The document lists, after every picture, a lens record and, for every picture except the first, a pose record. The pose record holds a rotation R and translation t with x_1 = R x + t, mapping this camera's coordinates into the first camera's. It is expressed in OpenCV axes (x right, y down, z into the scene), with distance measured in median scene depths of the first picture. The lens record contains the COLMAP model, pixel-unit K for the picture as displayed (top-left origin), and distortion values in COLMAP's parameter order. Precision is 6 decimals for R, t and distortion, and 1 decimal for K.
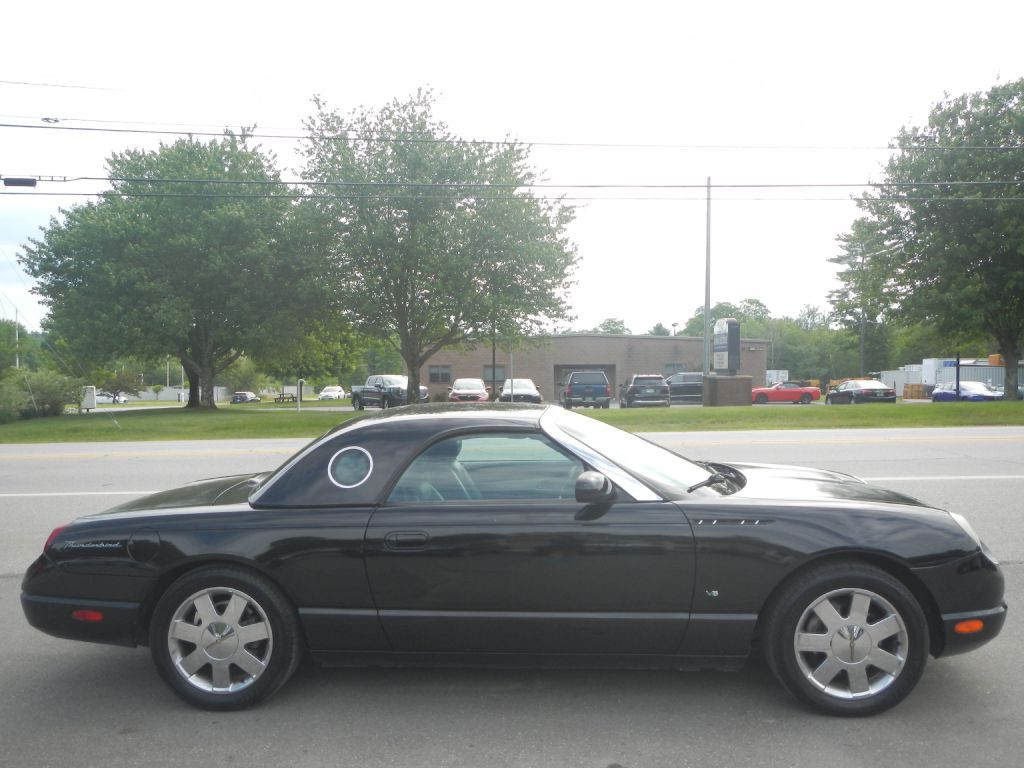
lens RADIAL K [[843.6, 0, 518.1], [0, 843.6, 399.2], [0, 0, 1]] dist [-0.000530, -0.008445]
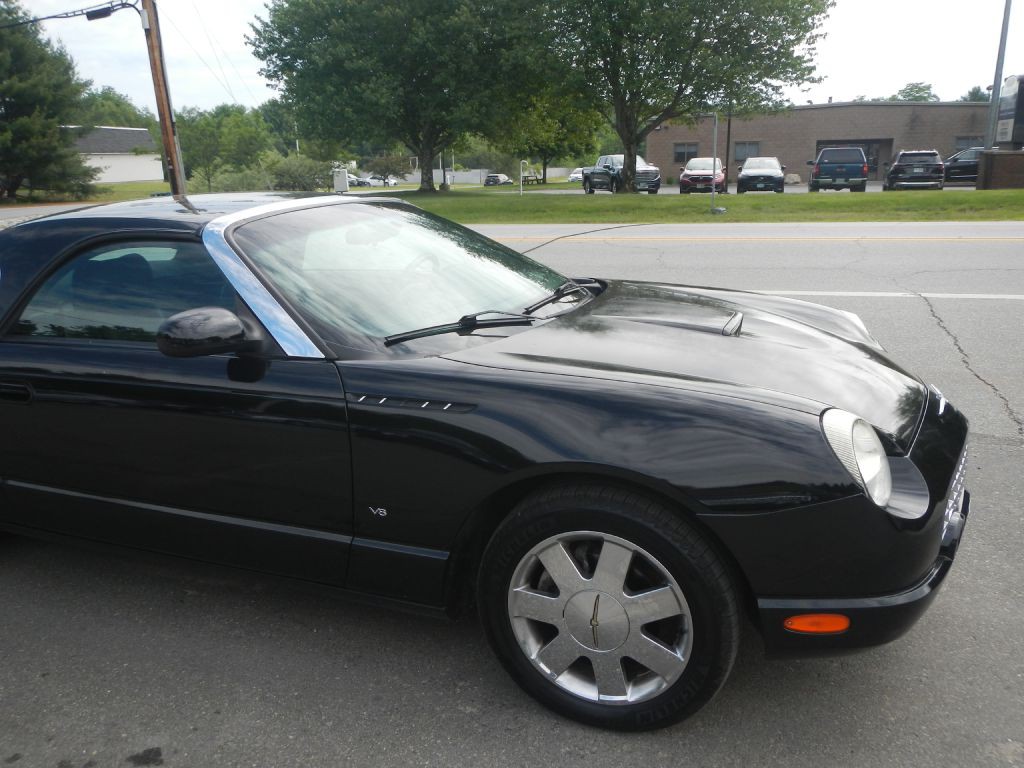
lens RADIAL K [[843.6, 0, 515.2], [0, 843.6, 391.3], [0, 0, 1]] dist [-0.000530, -0.008445]
pose [[0.947614, 0.073341, -0.310883, 0.063774], [0.004153, 0.970372, 0.241582, -0.000778], [0.319390, -0.230217, 0.919233, 0.059550]]
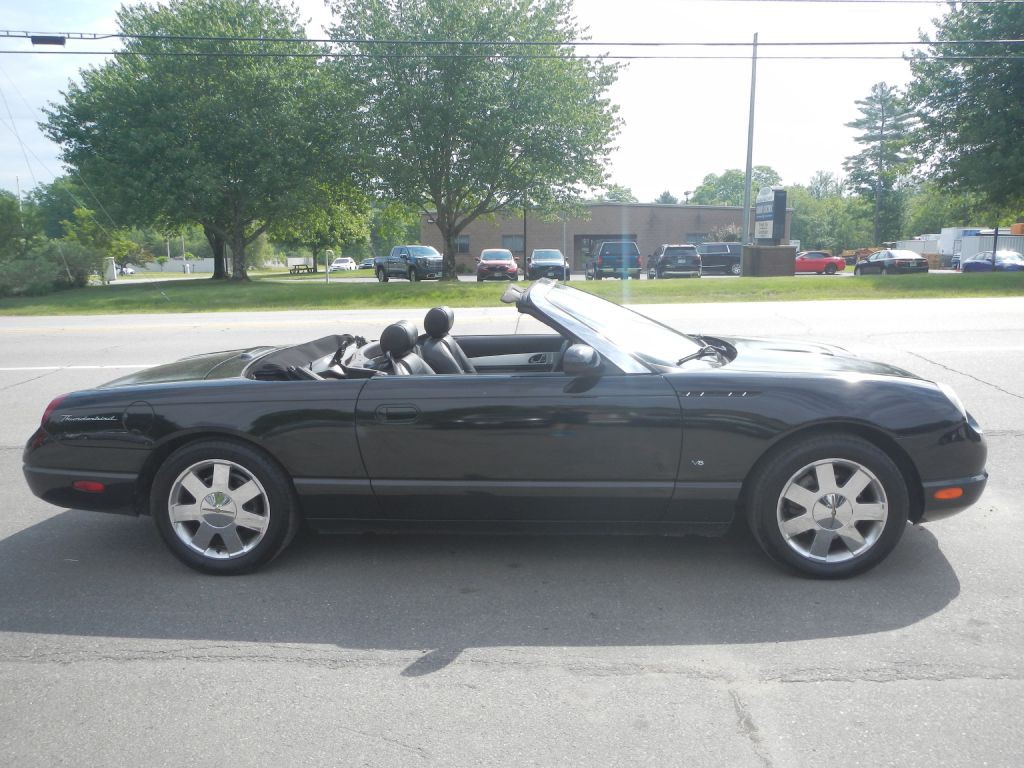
lens RADIAL K [[843.6, 0, 514.6], [0, 843.6, 393.7], [0, 0, 1]] dist [-0.000530, -0.008445]
pose [[0.999995, -0.001901, 0.002373, -0.050400], [0.001539, 0.989537, 0.144268, 0.000961], [-0.002622, -0.144264, 0.989536, 0.001752]]
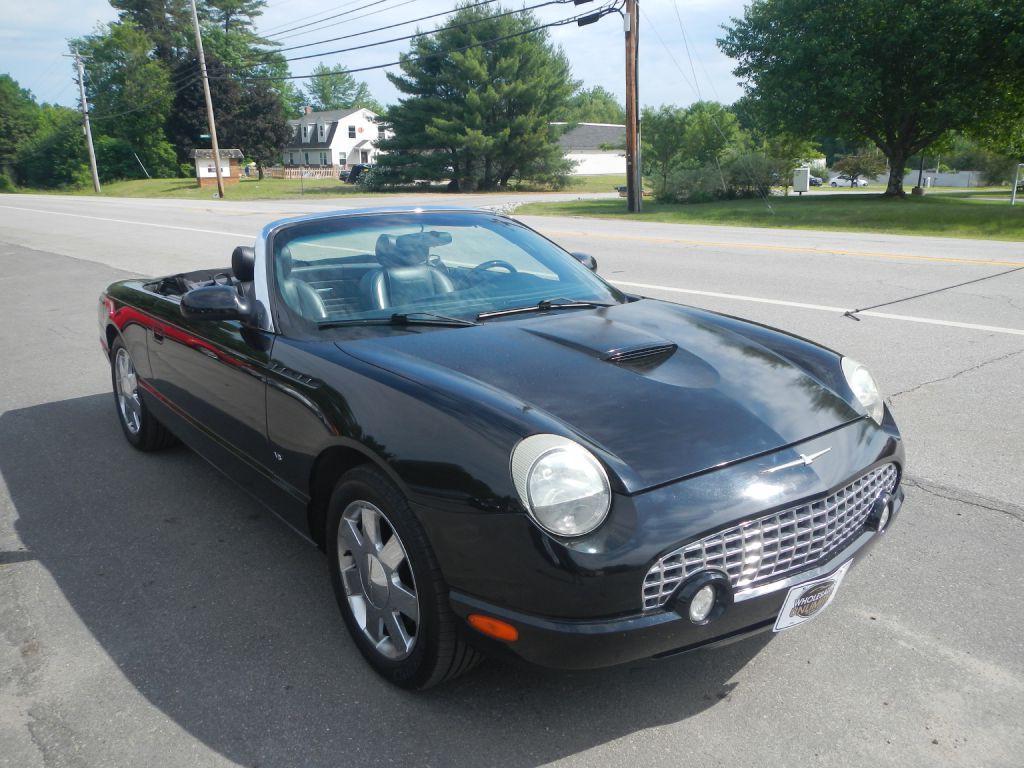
lens RADIAL K [[843.6, 0, 511.5], [0, 843.6, 385.9], [0, 0, 1]] dist [-0.000530, -0.008445]
pose [[0.657287, 0.200322, -0.726530, 0.065301], [-0.024478, 0.969193, 0.245085, -0.003327], [0.753243, -0.143307, 0.641941, 0.083874]]
